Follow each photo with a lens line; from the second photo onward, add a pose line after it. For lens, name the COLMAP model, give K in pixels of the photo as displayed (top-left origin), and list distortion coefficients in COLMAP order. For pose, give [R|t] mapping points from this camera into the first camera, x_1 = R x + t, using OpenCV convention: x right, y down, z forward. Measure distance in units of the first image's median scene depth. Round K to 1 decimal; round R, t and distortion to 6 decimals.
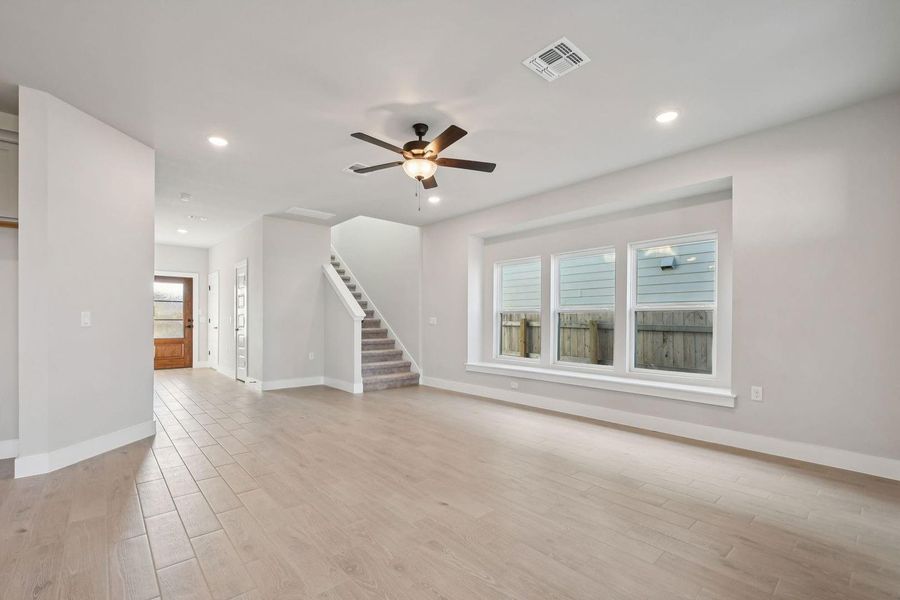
lens RADIAL K [[396.0, 0, 445.1], [0, 396.0, 322.8], [0, 0, 1]] dist [-0.001126, -0.000253]
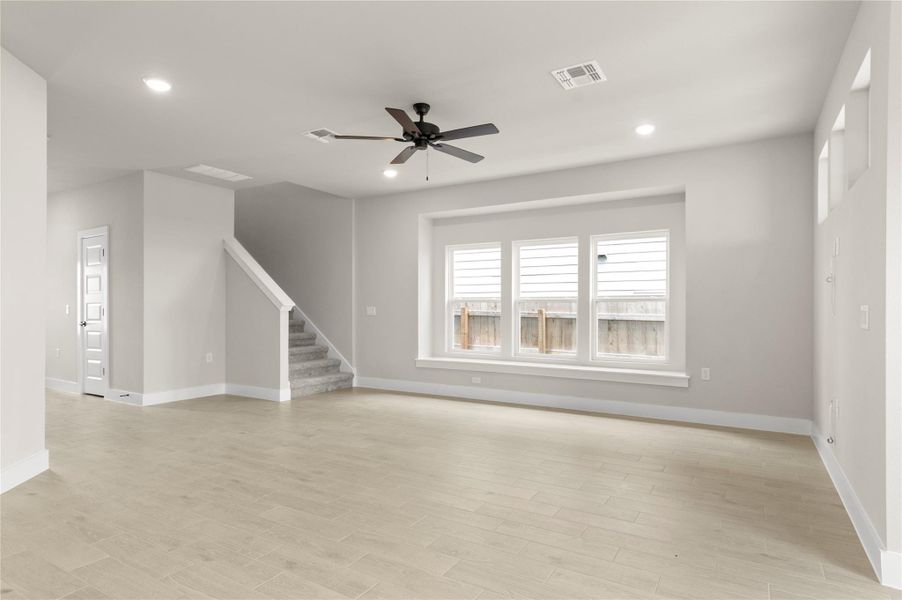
lens RADIAL K [[488.1, 0, 477.8], [0, 488.1, 308.9], [0, 0, 1]] dist [0.003301, -0.000914]
pose [[0.943420, -0.003402, 0.331581, -0.180119], [0.004076, 0.999991, -0.001339, -0.007276], [-0.331574, 0.002614, 0.943426, -0.073754]]
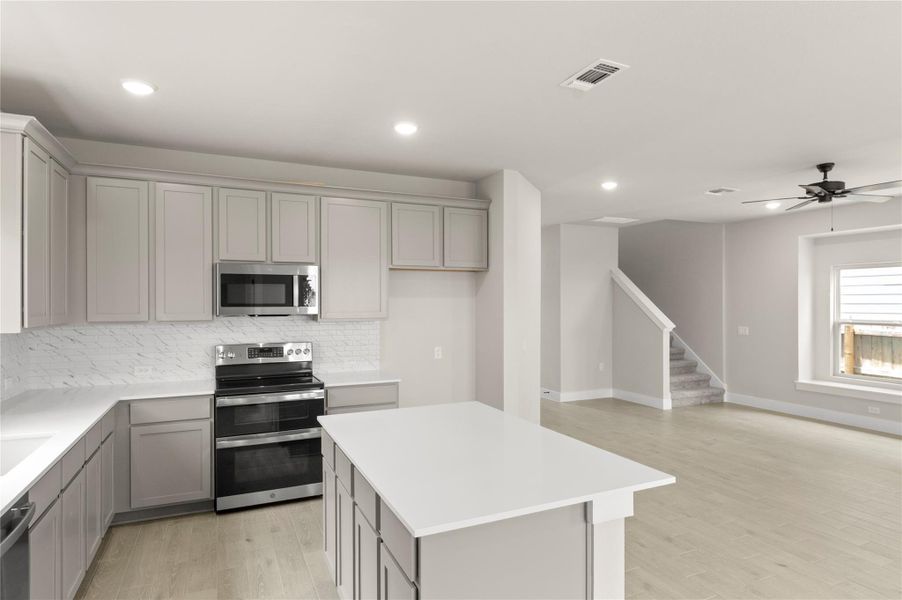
lens RADIAL K [[529.1, 0, 475.0], [0, 529.1, 302.6], [0, 0, 1]] dist [0.003401, 0.001627]
pose [[0.964618, -0.006266, -0.263576, -0.330091], [0.004847, 0.999970, -0.006033, -0.070175], [0.263606, 0.004542, 0.964620, -0.333275]]
